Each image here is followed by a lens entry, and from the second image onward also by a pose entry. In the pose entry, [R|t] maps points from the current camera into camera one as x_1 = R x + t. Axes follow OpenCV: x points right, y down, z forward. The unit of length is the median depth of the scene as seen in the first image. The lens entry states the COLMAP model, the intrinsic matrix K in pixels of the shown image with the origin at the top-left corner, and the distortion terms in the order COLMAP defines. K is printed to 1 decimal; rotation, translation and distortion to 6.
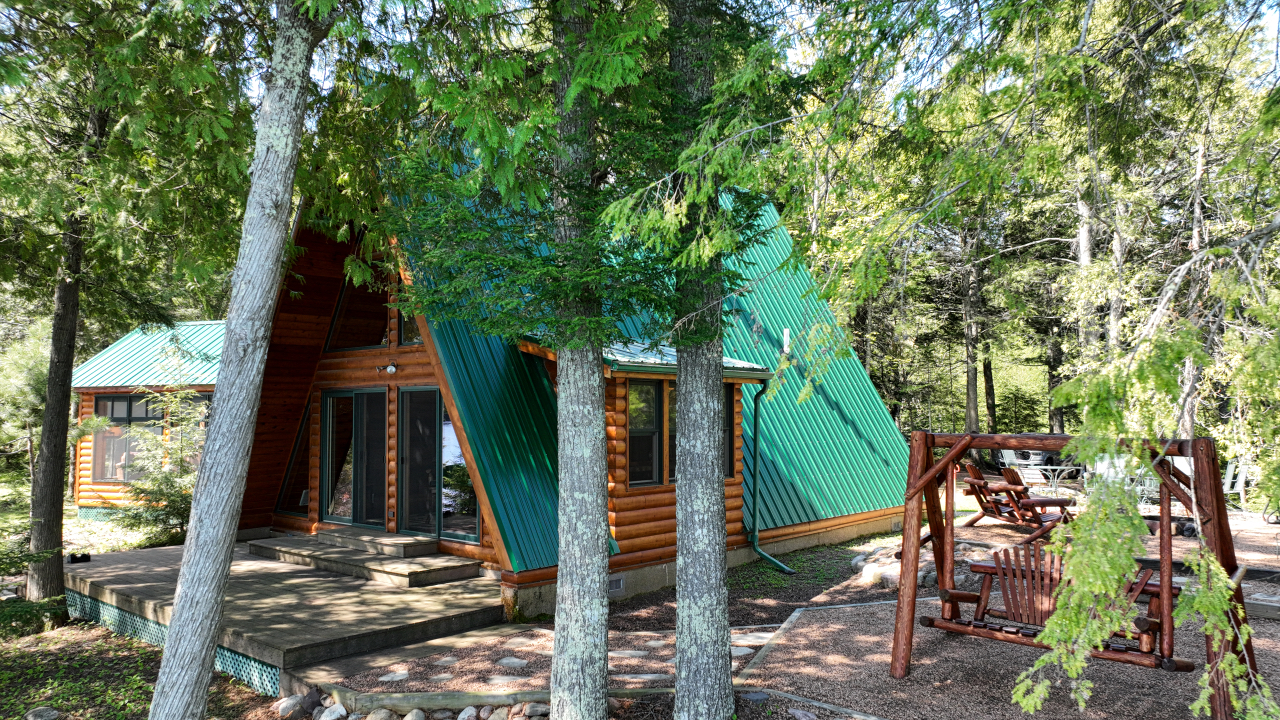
lens RADIAL K [[914.8, 0, 643.2], [0, 914.8, 361.0], [0, 0, 1]] dist [0.003117, -0.000926]
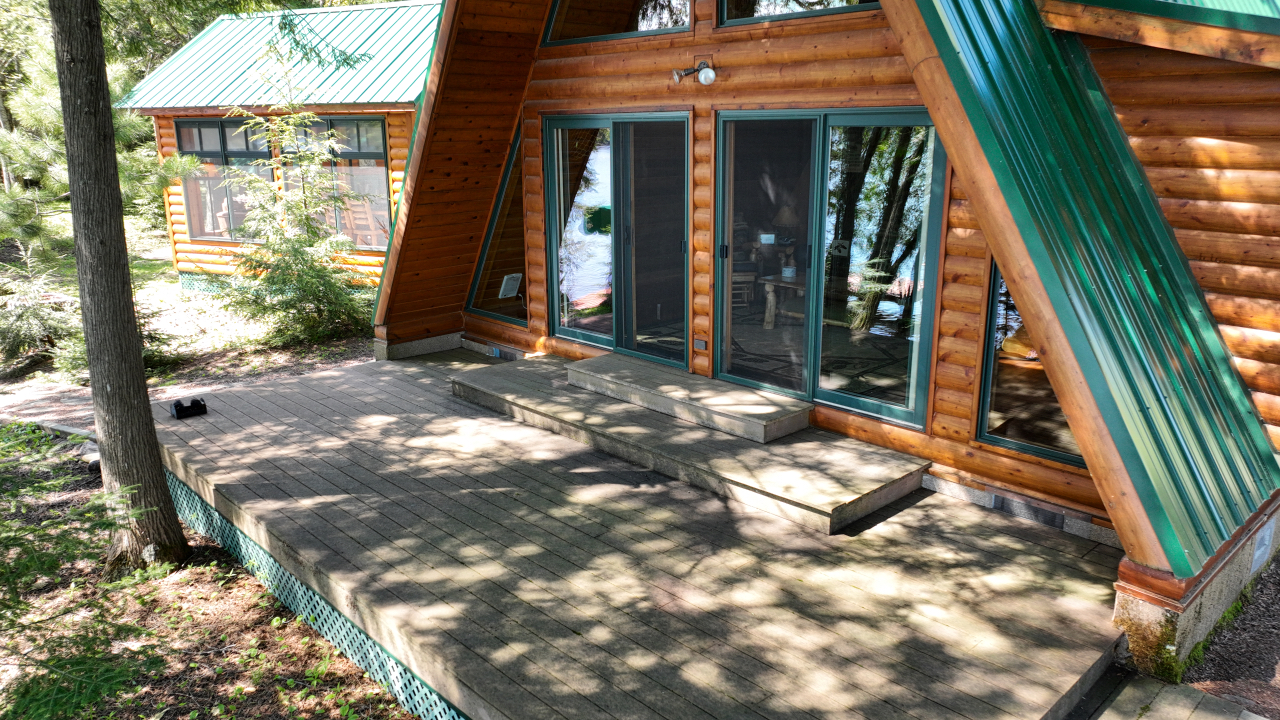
lens RADIAL K [[914.8, 0, 636.9], [0, 914.8, 362.0], [0, 0, 1]] dist [0.003117, -0.000926]
pose [[0.995796, 0.016069, -0.090183, -0.229939], [0.012492, 0.951474, 0.307475, 0.003076], [0.090748, -0.307309, 0.947273, 0.398926]]
